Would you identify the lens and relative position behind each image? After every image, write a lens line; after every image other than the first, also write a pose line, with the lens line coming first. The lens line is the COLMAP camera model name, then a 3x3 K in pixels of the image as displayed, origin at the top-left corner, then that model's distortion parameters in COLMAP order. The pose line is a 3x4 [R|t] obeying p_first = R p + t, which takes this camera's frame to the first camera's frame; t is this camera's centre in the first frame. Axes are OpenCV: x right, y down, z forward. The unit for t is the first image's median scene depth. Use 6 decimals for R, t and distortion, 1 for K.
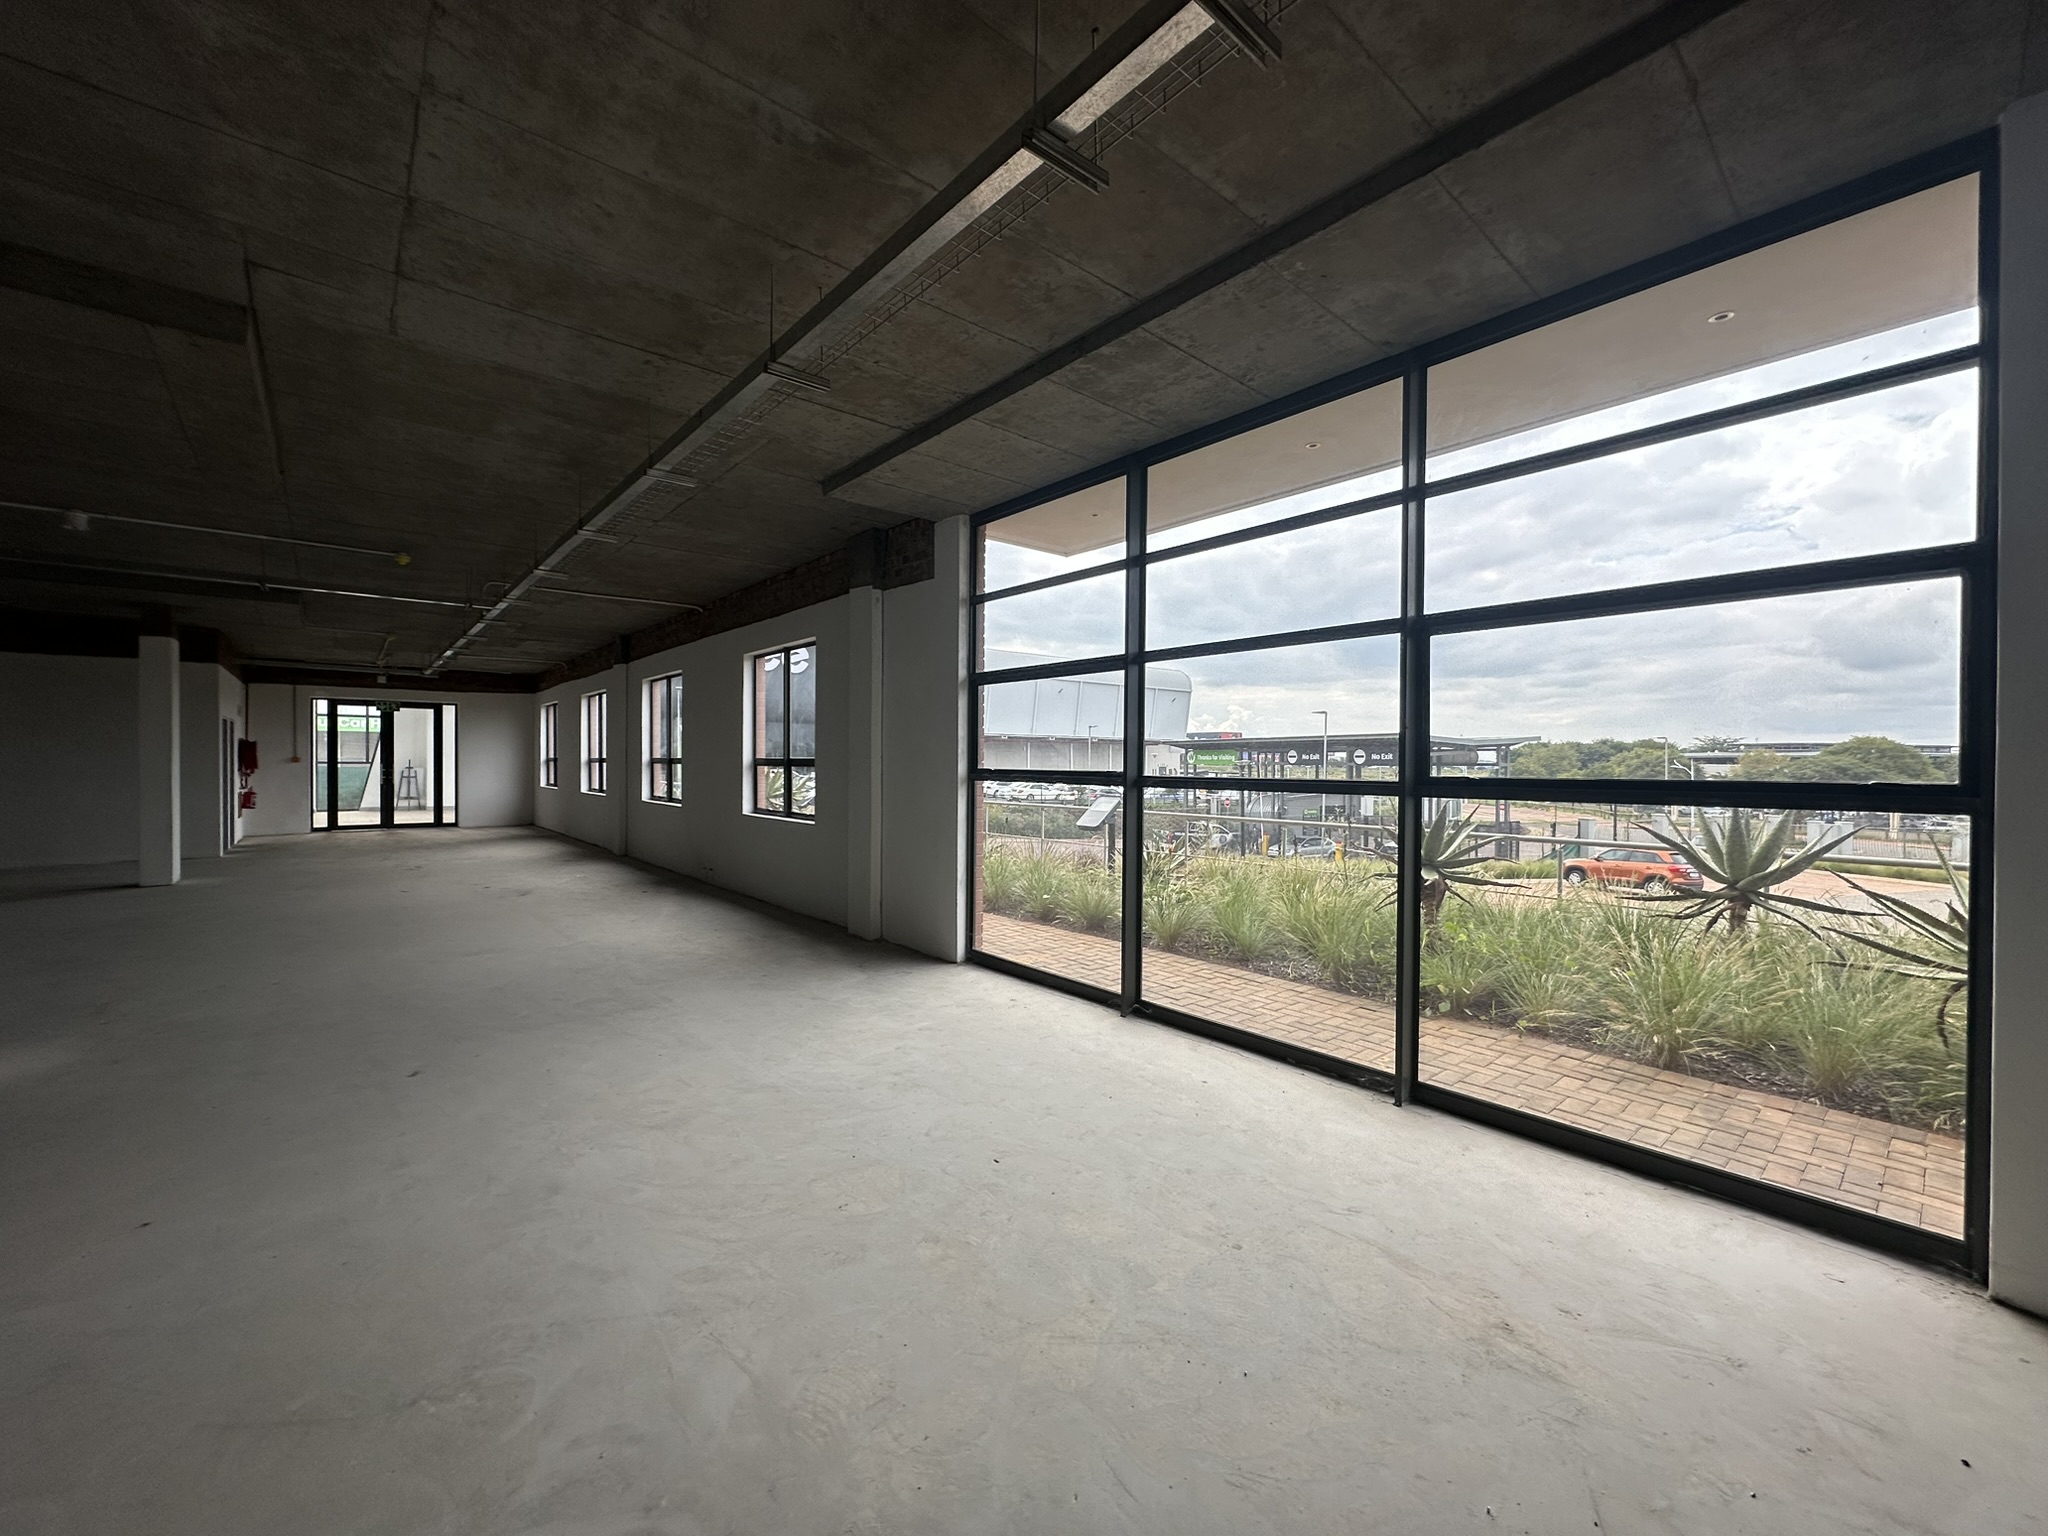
lens RADIAL K [[813.3, 0, 1025.0], [0, 813.3, 771.6], [0, 0, 1]] dist [-0.000177, -0.000793]
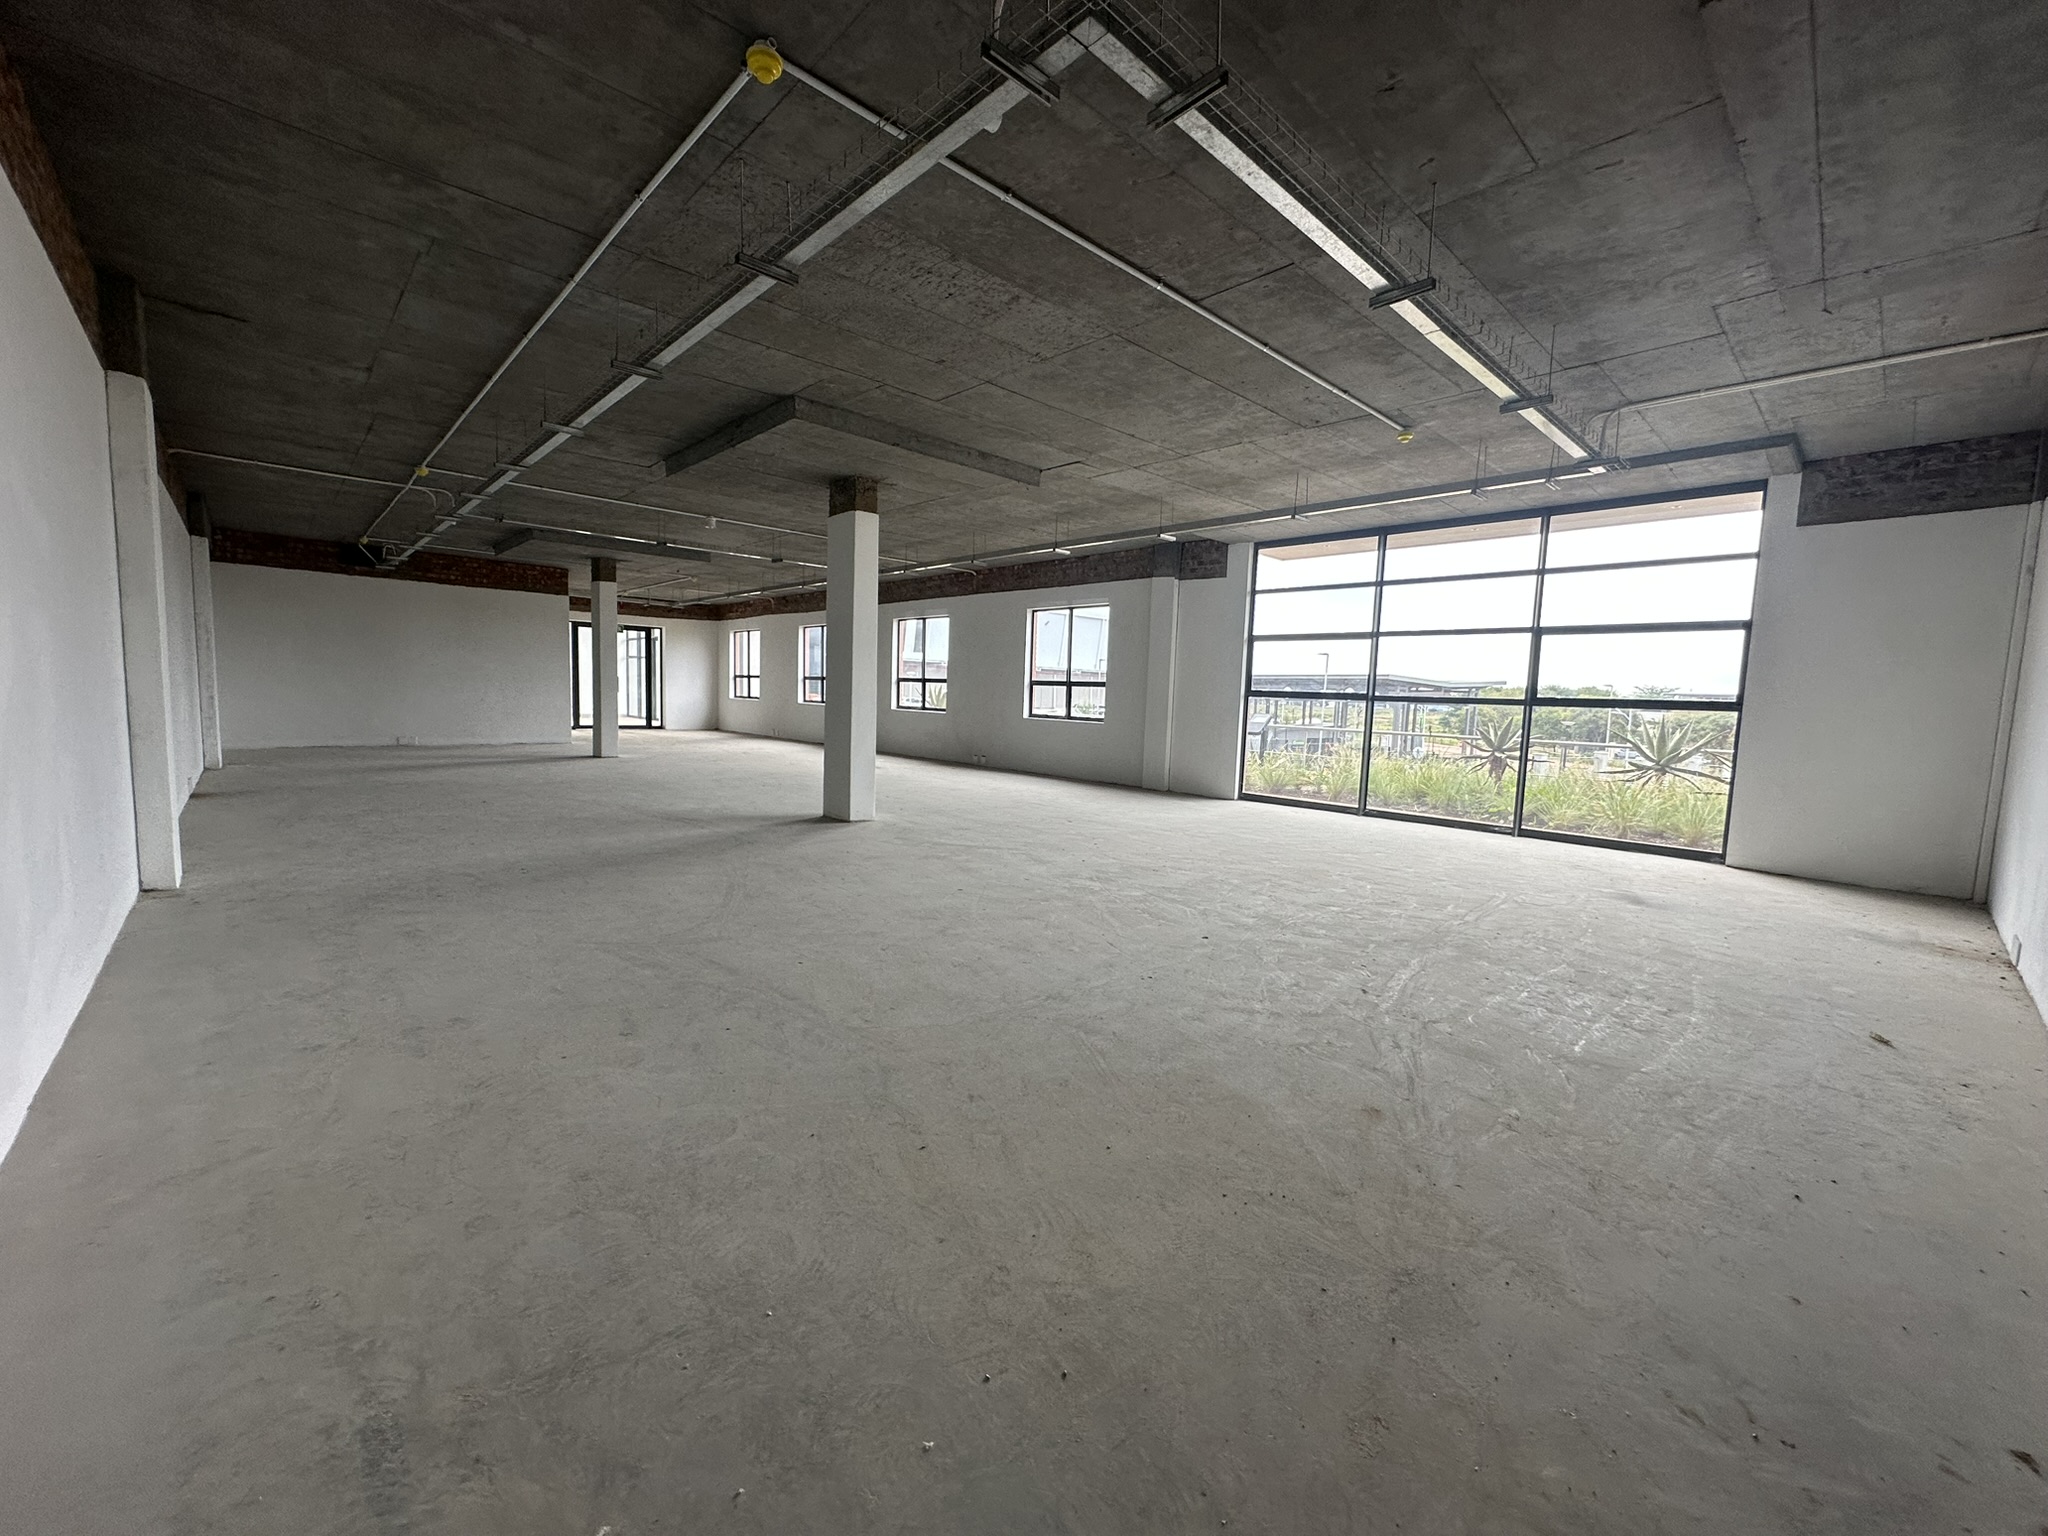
lens RADIAL K [[813.3, 0, 1023.7], [0, 813.3, 765.3], [0, 0, 1]] dist [-0.000177, -0.000793]
pose [[0.998352, 0.024219, 0.052027, -0.628160], [-0.028199, 0.996619, 0.077172, 0.036074], [-0.049982, -0.078512, 0.995659, -0.725350]]
